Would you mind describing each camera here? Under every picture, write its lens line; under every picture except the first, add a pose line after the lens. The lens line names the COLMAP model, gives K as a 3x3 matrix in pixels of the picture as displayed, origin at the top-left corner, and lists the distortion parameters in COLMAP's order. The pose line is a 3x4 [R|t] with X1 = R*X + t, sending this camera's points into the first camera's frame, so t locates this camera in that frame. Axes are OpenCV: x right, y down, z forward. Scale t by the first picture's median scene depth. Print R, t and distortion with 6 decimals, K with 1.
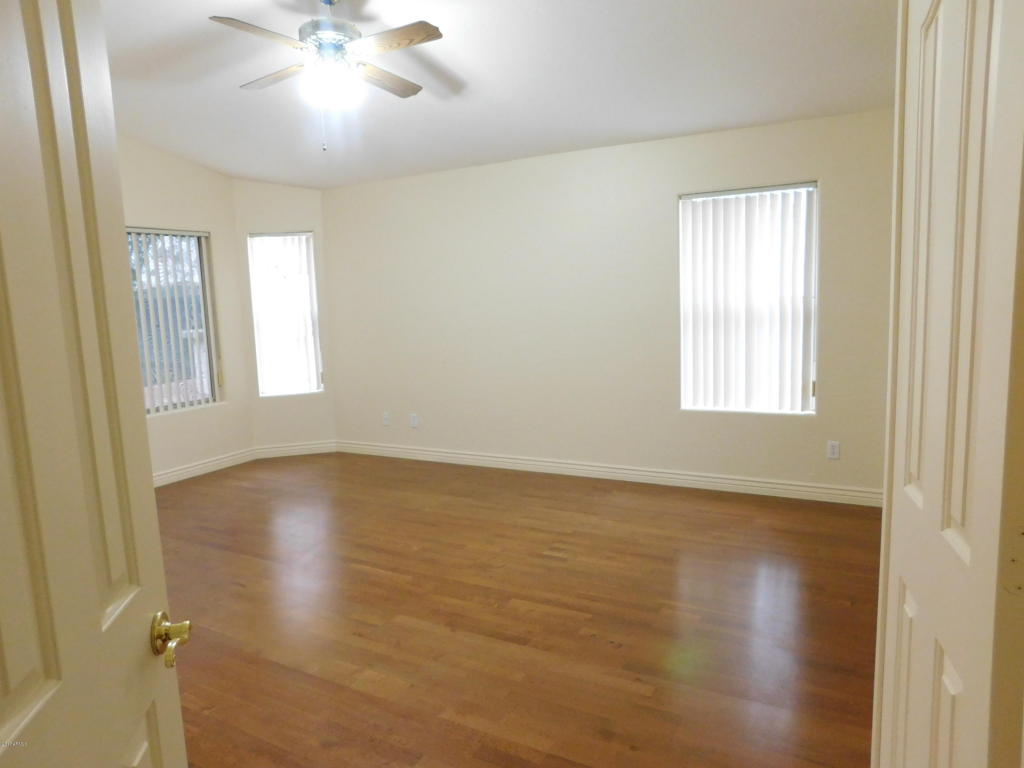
lens RADIAL K [[674.4, 0, 508.3], [0, 674.4, 382.2], [0, 0, 1]] dist [-0.025316, -0.001896]
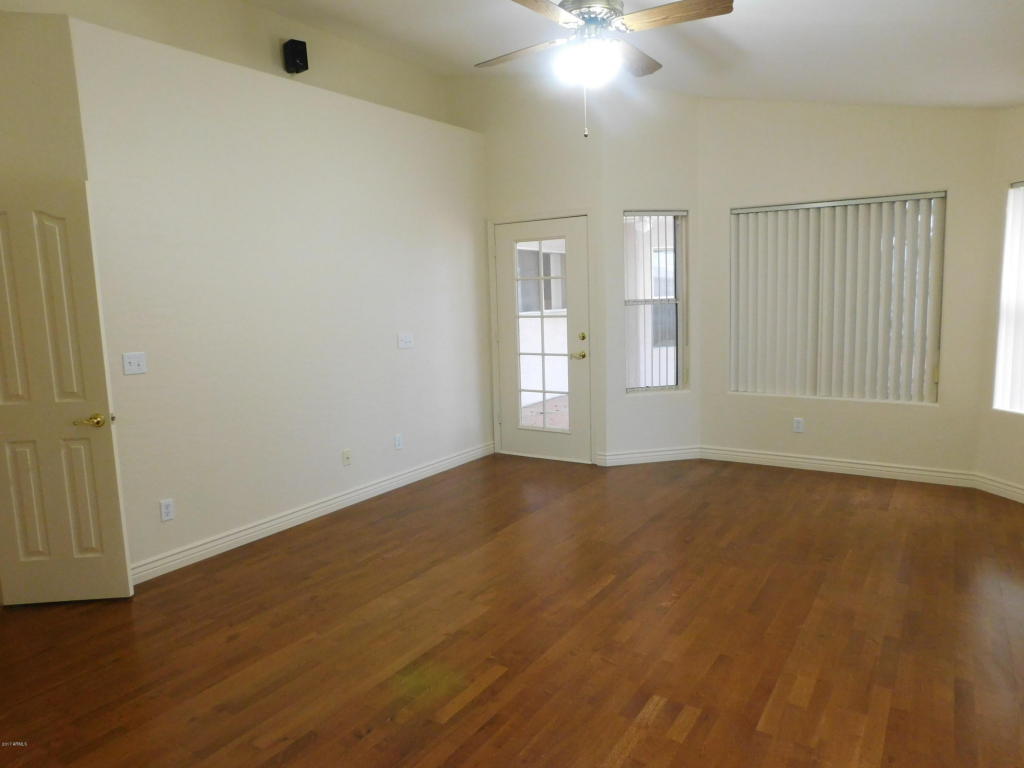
lens RADIAL K [[674.4, 0, 507.7], [0, 674.4, 386.3], [0, 0, 1]] dist [-0.025316, -0.001896]
pose [[-0.094665, 0.164365, -0.981847, 0.667113], [-0.091849, 0.980627, 0.173016, -0.136707], [0.991263, 0.106560, -0.077734, 0.915393]]
